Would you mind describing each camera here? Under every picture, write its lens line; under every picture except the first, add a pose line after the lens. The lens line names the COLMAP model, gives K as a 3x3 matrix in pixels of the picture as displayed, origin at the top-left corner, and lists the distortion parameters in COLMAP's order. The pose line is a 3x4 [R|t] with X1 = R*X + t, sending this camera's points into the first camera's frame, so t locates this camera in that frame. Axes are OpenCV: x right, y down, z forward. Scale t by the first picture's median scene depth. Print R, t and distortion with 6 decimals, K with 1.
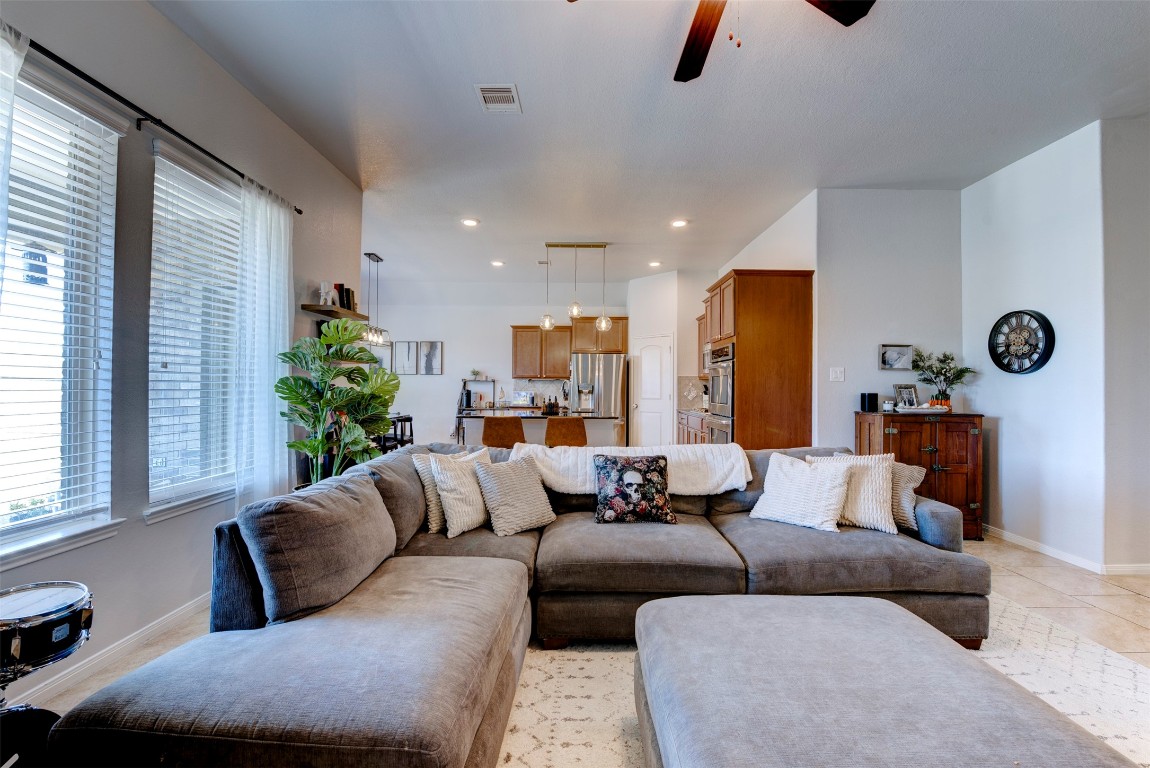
lens RADIAL K [[458.2, 0, 576.8], [0, 458.2, 383.5], [0, 0, 1]] dist [-0.018570, -0.000630]
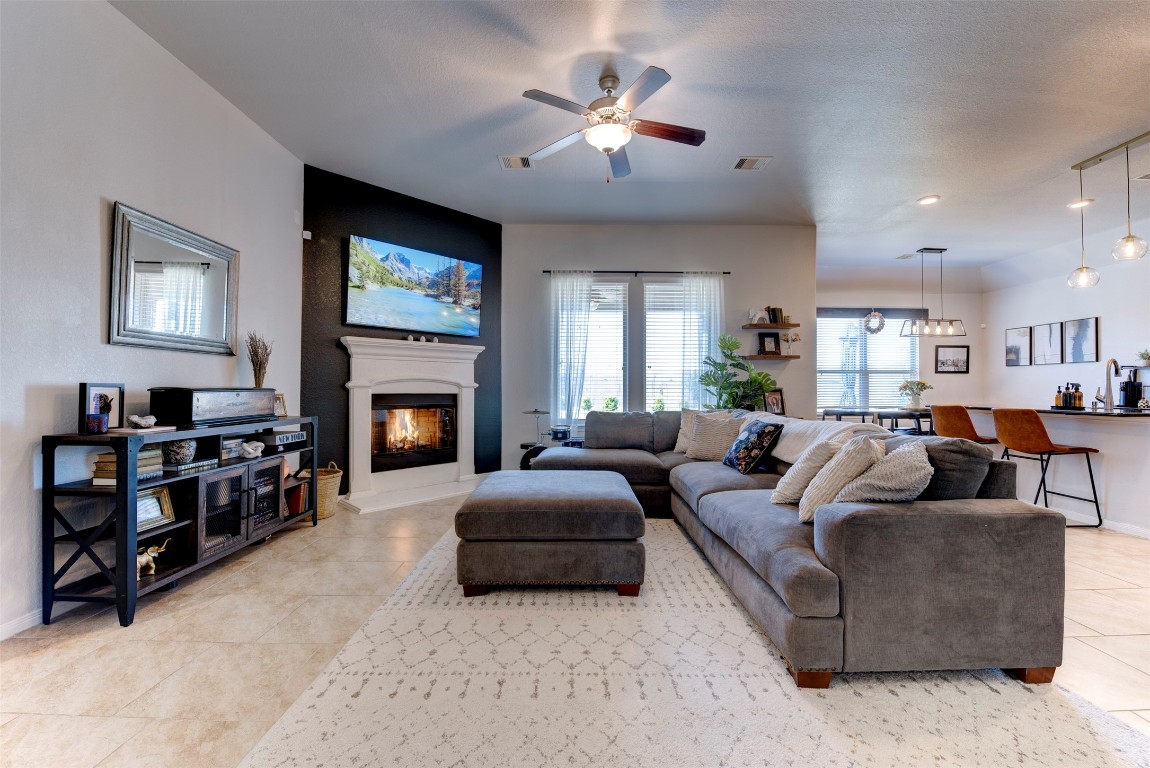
lens RADIAL K [[458.2, 0, 576.8], [0, 458.2, 383.5], [0, 0, 1]] dist [-0.018570, -0.000630]
pose [[0.012168, -0.016922, -0.999783, 0.841418], [0.005384, 0.999843, -0.016857, 0.047365], [0.999911, -0.005178, 0.012257, 0.313077]]
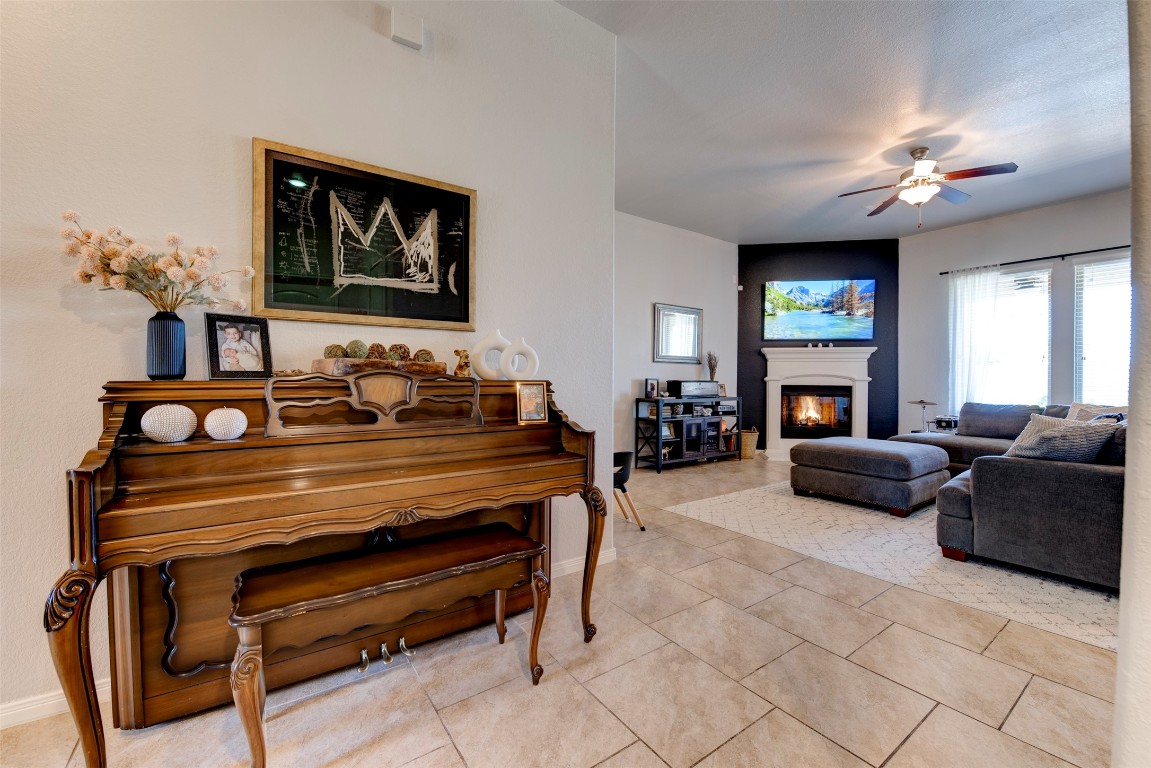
lens RADIAL K [[458.6, 0, 577.3], [0, 458.6, 383.5], [0, 0, 1]] dist [-0.018570, -0.000630]
pose [[-0.815615, -0.007648, -0.578544, 1.264619], [-0.006348, 0.999971, -0.004269, 0.056824], [0.578560, 0.000190, -0.815640, 0.731617]]
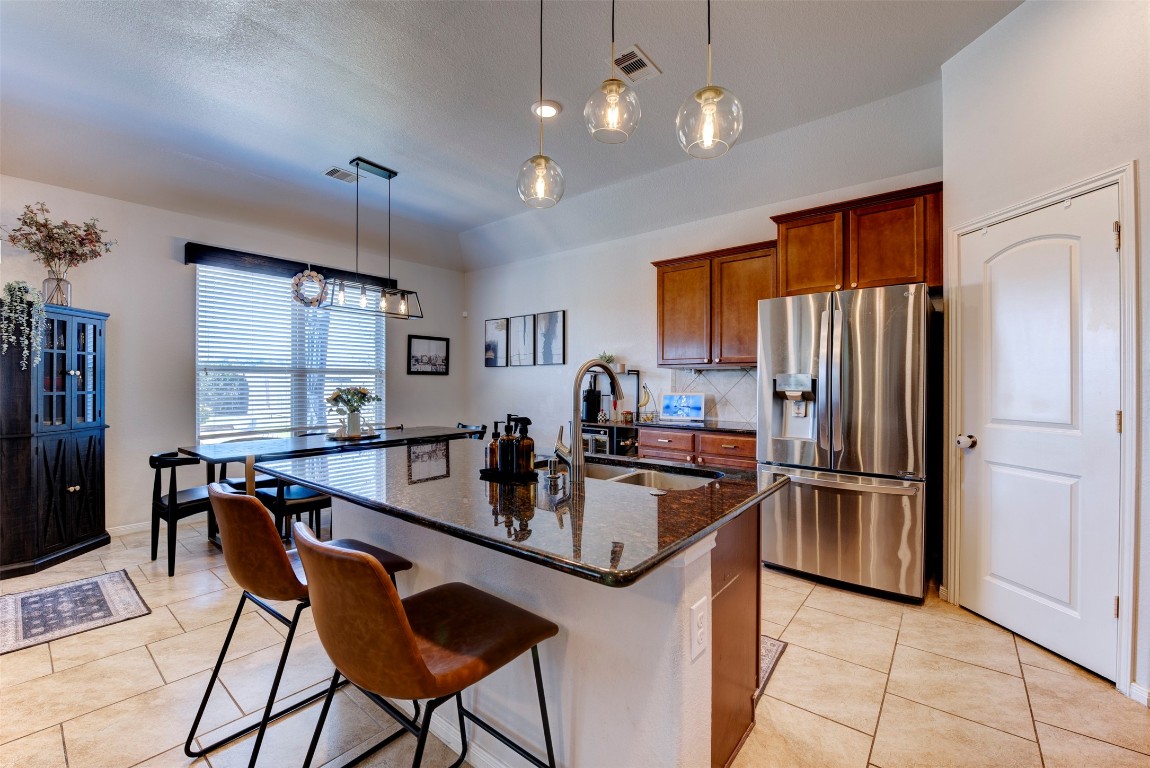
lens RADIAL K [[473.1, 0, 576.3], [0, 473.1, 381.0], [0, 0, 1]] dist [-0.015351, -0.000405]
pose [[0.780626, -0.009663, -0.624924, 0.223625], [0.010724, 0.999940, -0.002067, 0.008298], [0.624907, -0.005088, 0.780683, 1.062783]]
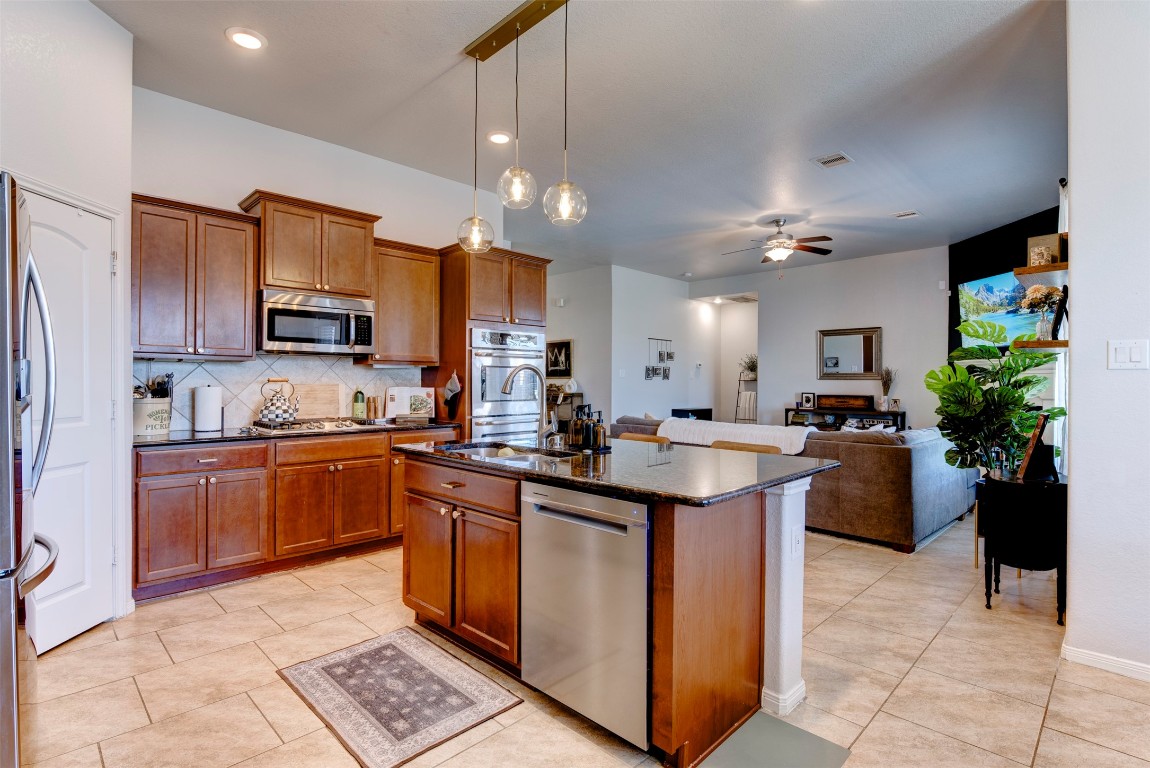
lens RADIAL K [[554.5, 0, 575.0], [0, 554.5, 384.0], [0, 0, 1]] dist [-0.001230, -0.000256]
pose [[-0.713131, -0.013205, 0.700906, -0.533449], [-0.015888, 0.999870, 0.002672, 0.009981], [-0.700851, -0.009231, -0.713248, 1.834490]]
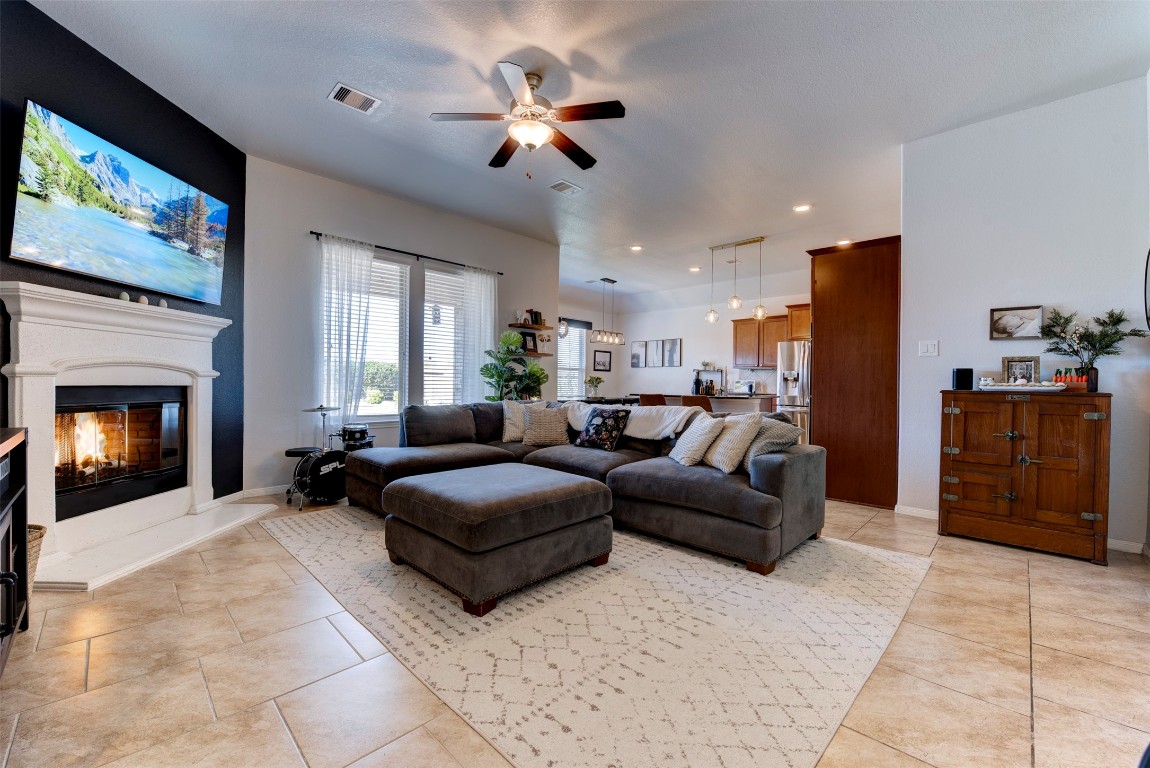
lens RADIAL K [[462.3, 0, 575.0], [0, 462.3, 384.0], [0, 0, 1]] dist [-0.020134, -0.000625]
pose [[0.719311, 0.002722, -0.694683, 0.693951], [-0.000611, 0.999994, 0.003286, 0.045879], [0.694688, -0.001939, 0.719308, -0.103834]]
